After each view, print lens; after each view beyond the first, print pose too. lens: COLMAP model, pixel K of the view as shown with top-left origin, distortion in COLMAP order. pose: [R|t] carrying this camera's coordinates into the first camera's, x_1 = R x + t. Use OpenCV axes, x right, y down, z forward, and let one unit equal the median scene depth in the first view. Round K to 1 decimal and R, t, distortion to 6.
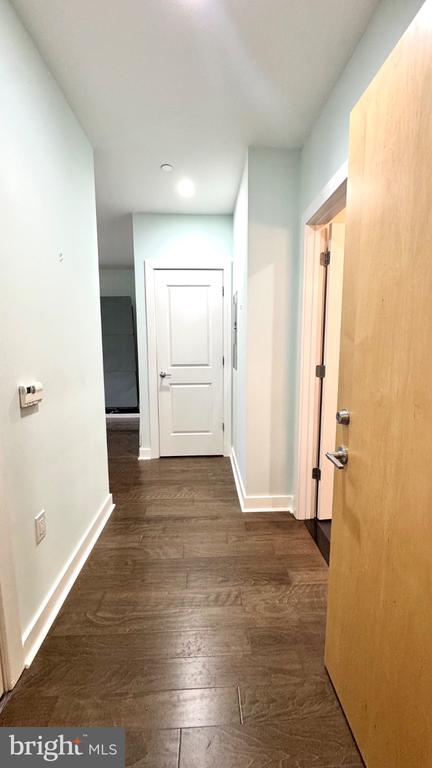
lens RADIAL K [[307.4, 0, 216.1], [0, 307.4, 382.8], [0, 0, 1]] dist [-0.003918, 0.000656]
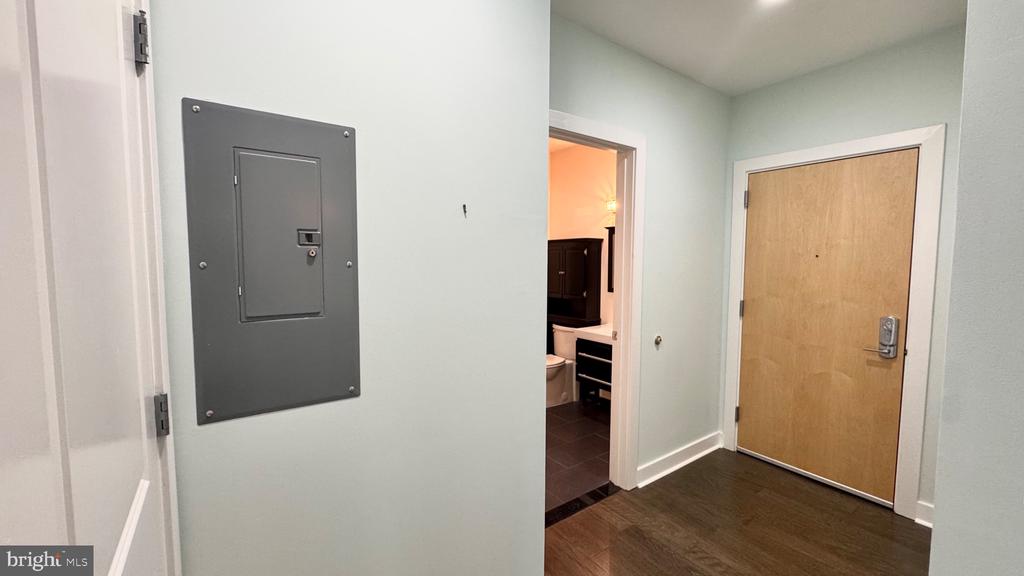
lens RADIAL K [[409.9, 0, 514.9], [0, 409.9, 286.8], [0, 0, 1]] dist [-0.003918, 0.000656]
pose [[-0.551679, -0.047183, 0.832721, -0.650344], [0.114402, 0.984681, 0.131585, -0.341586], [-0.826173, 0.167858, -0.537830, 2.039174]]
